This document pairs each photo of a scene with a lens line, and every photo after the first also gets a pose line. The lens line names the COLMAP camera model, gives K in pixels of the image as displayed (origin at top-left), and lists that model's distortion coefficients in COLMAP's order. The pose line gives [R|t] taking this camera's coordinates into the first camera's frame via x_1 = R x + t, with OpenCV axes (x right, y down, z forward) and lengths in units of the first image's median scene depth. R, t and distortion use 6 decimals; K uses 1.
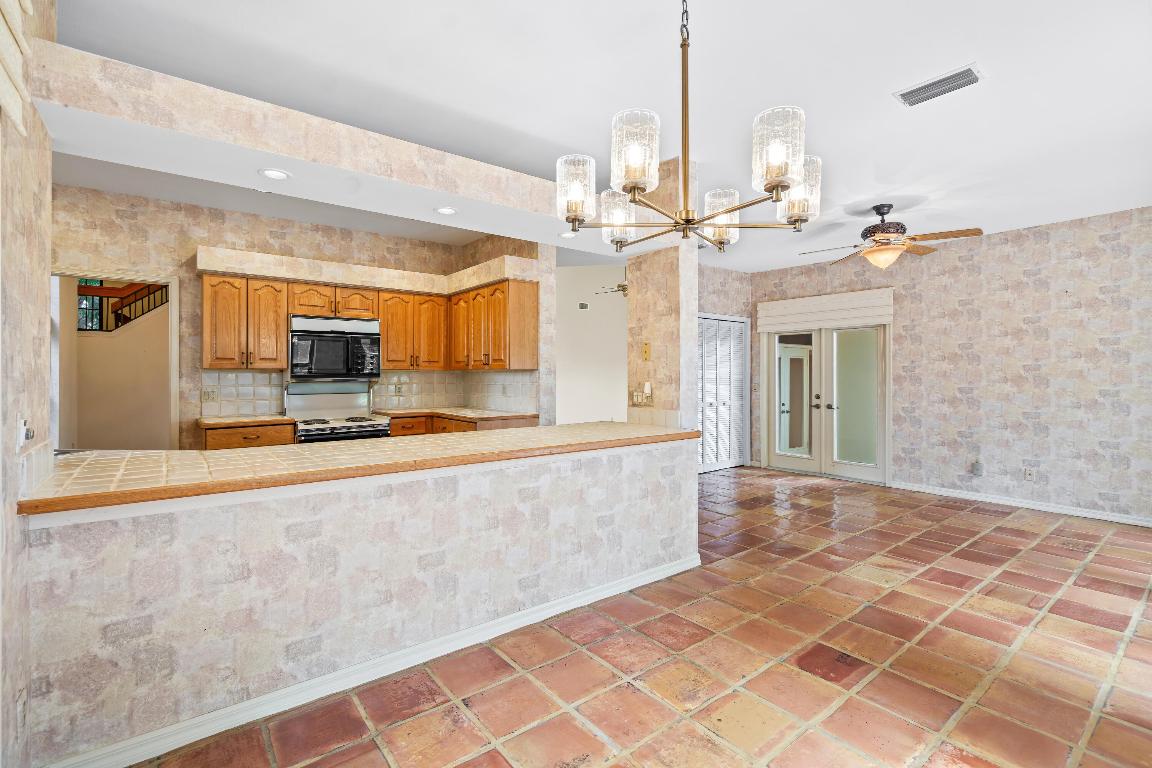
lens RADIAL K [[532.0, 0, 567.3], [0, 532.0, 380.4], [0, 0, 1]] dist [-0.001876, -0.000216]
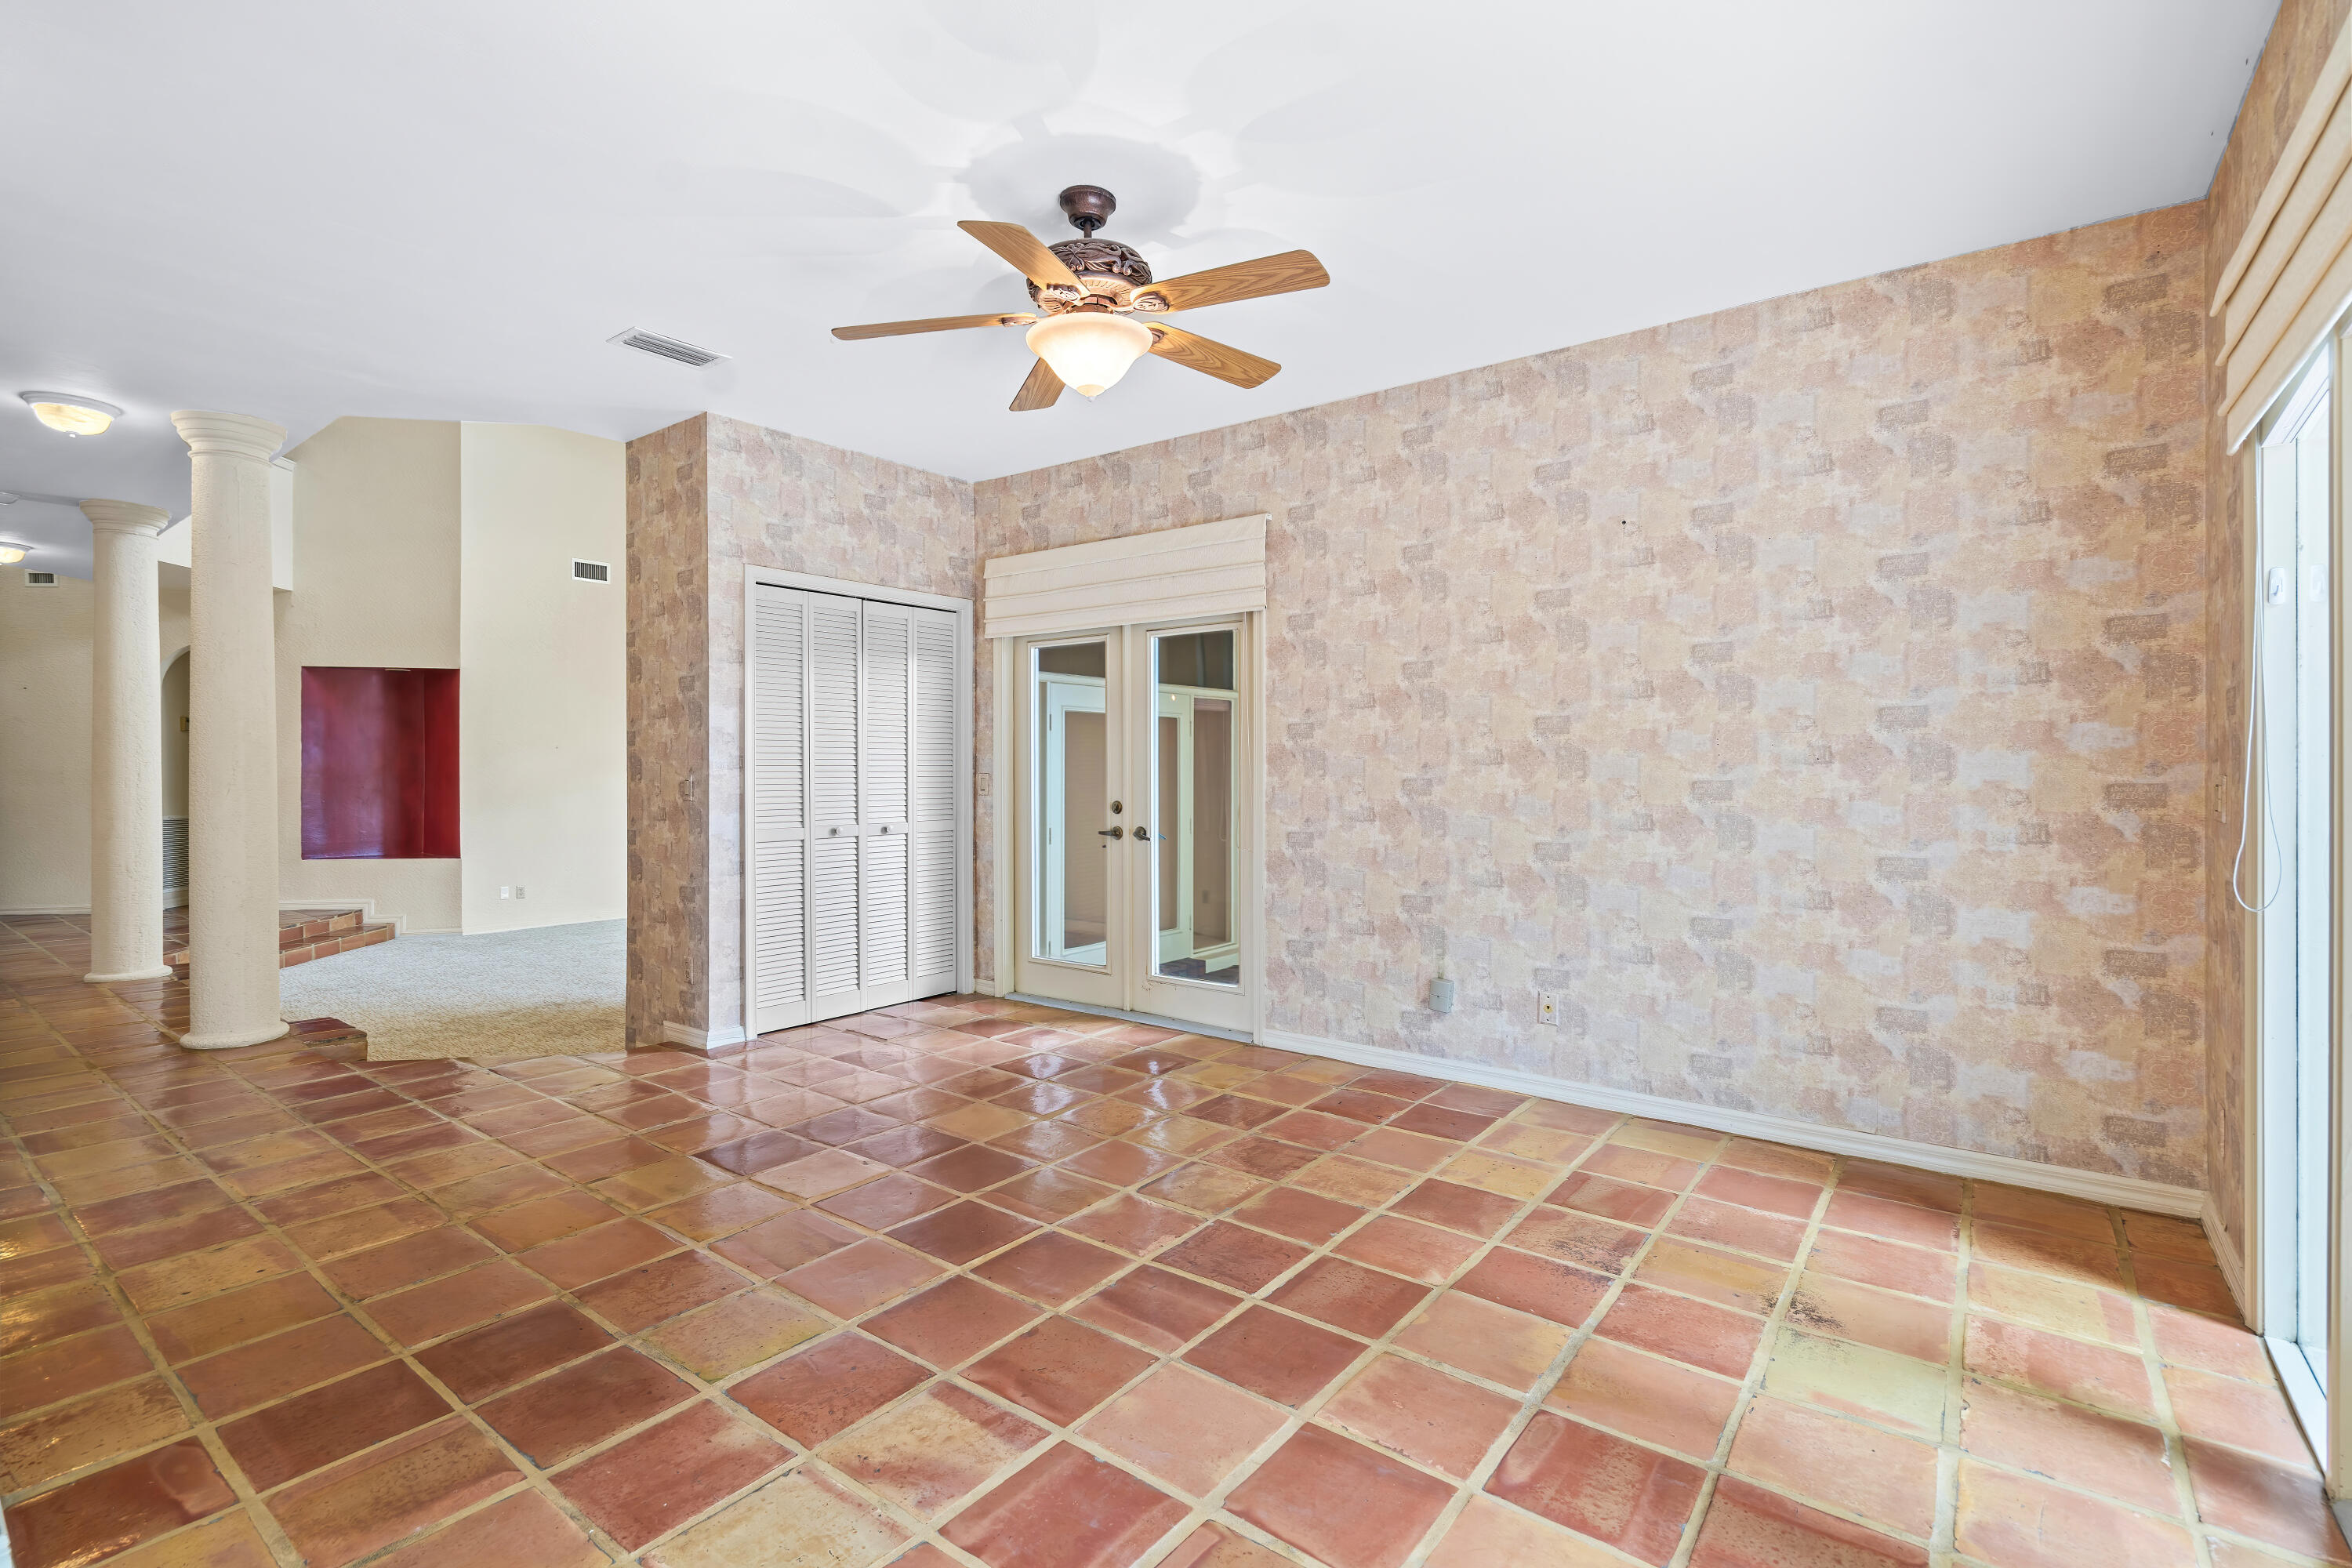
lens RADIAL K [[1081.9, 0, 1176.0], [0, 1081.9, 784.0], [0, 0, 1]] dist [-0.008161, 0.000017]
pose [[0.968414, -0.005262, 0.249294, 0.457258], [0.004078, 0.999978, 0.005265, 0.014171], [-0.249316, -0.004082, 0.968414, 0.349012]]
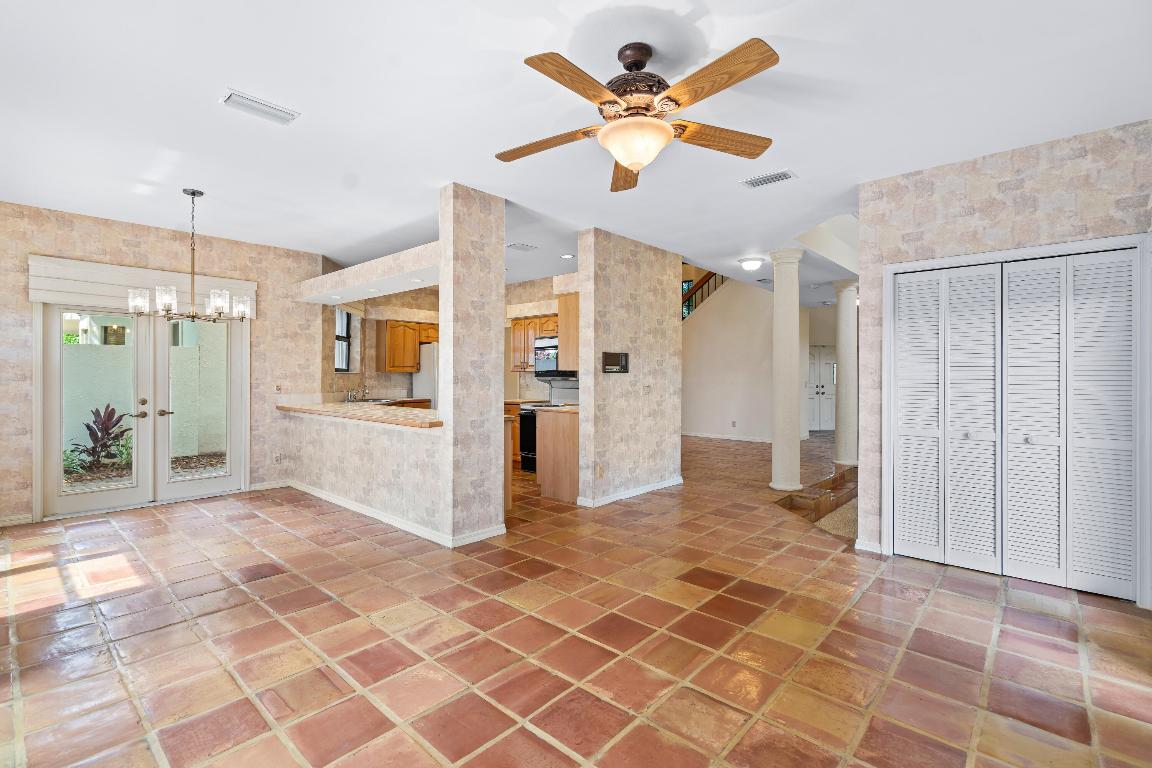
lens RADIAL K [[532.0, 0, 567.3], [0, 532.0, 380.4], [0, 0, 1]] dist [-0.001876, -0.000216]
pose [[0.153354, 0.009084, -0.988130, 1.032119], [-0.014685, 0.999868, 0.006913, -0.006984], [0.988062, 0.013451, 0.153467, 0.803458]]
